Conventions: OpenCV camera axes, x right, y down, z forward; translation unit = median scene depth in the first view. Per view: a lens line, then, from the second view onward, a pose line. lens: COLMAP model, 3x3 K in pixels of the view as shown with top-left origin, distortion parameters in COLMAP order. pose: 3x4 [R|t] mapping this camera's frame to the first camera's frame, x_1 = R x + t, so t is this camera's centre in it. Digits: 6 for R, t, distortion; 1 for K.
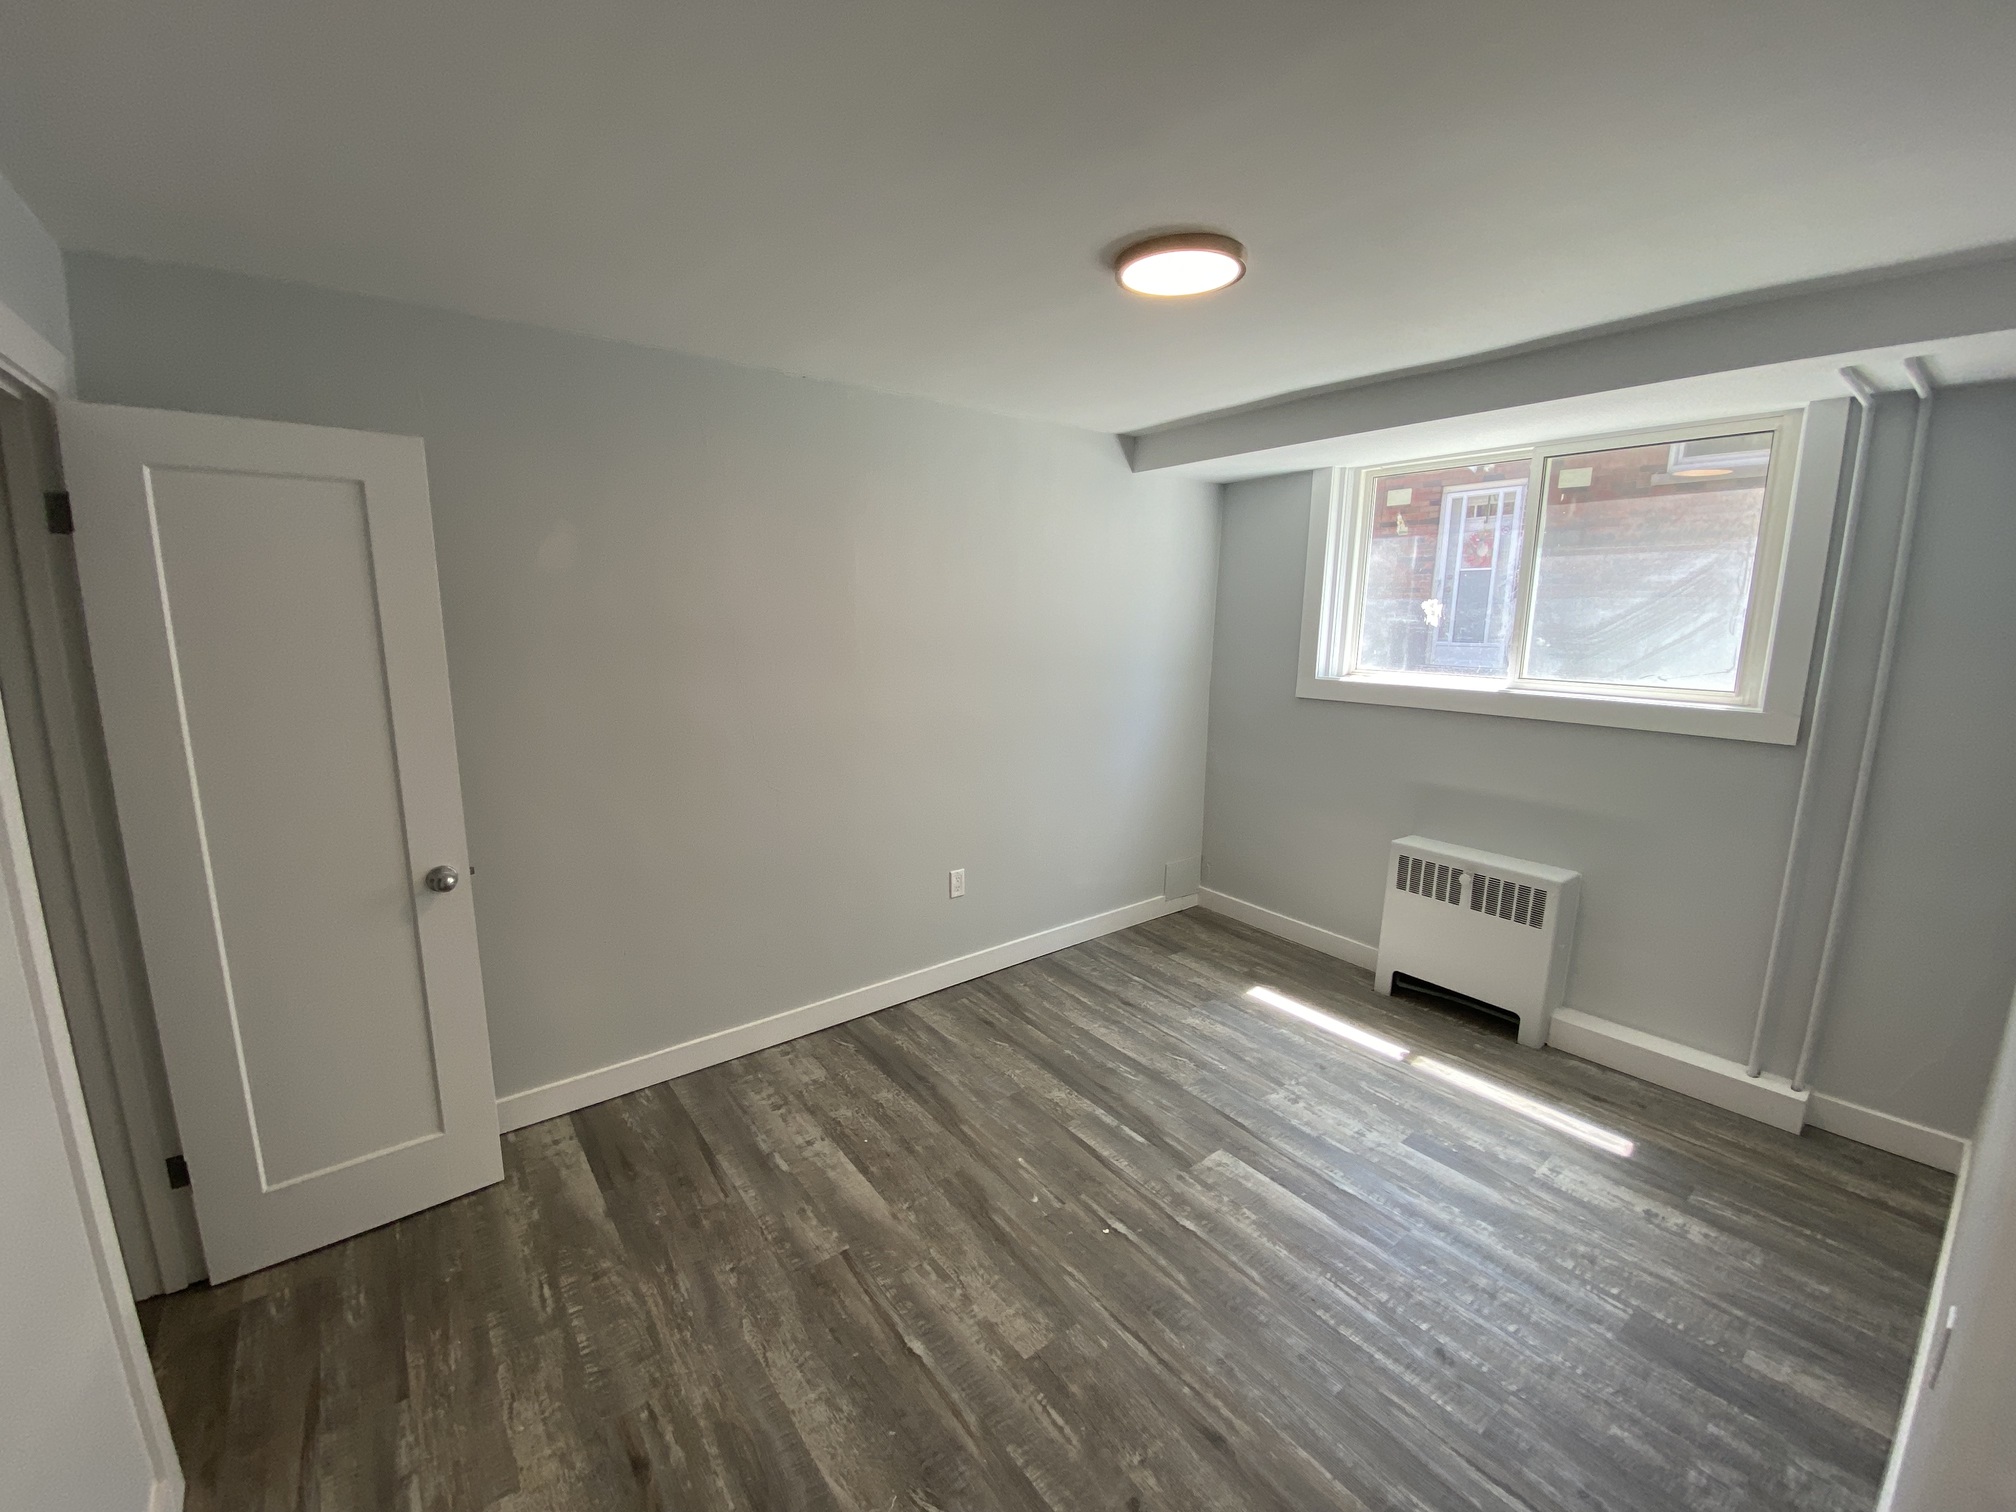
lens RADIAL K [[834.0, 0, 1013.4], [0, 834.0, 750.5], [0, 0, 1]] dist [0.035022, -0.027511]
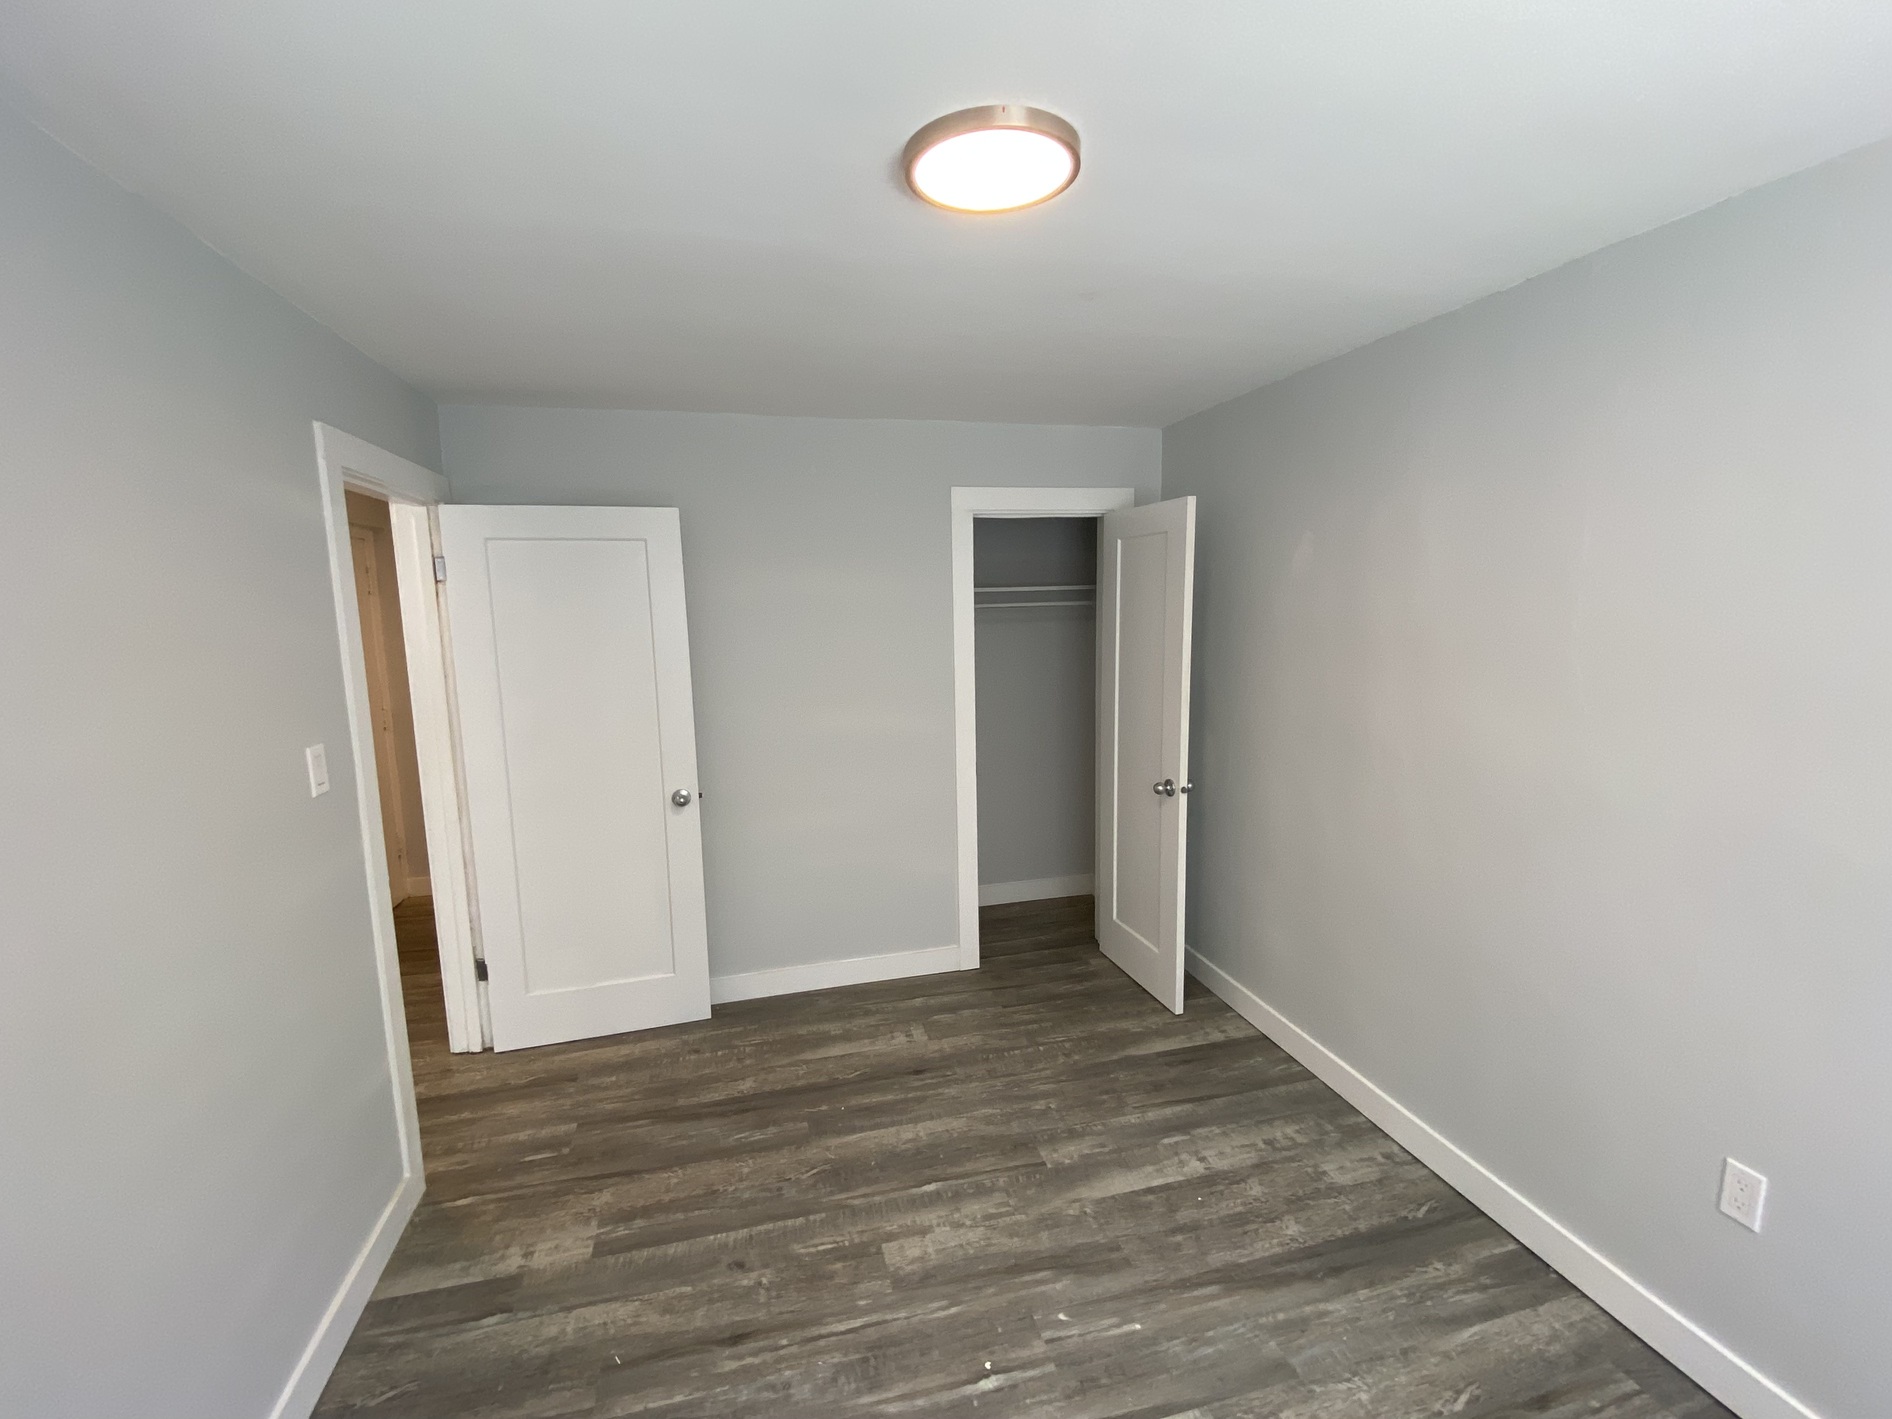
lens RADIAL K [[782.7, 0, 951.0], [0, 782.7, 704.4], [0, 0, 1]] dist [0.035022, -0.027511]
pose [[-0.372602, 0.125229, -0.919503, 0.860864], [-0.141640, 0.971569, 0.189715, -0.248114], [0.917118, 0.200926, -0.344272, 1.229595]]
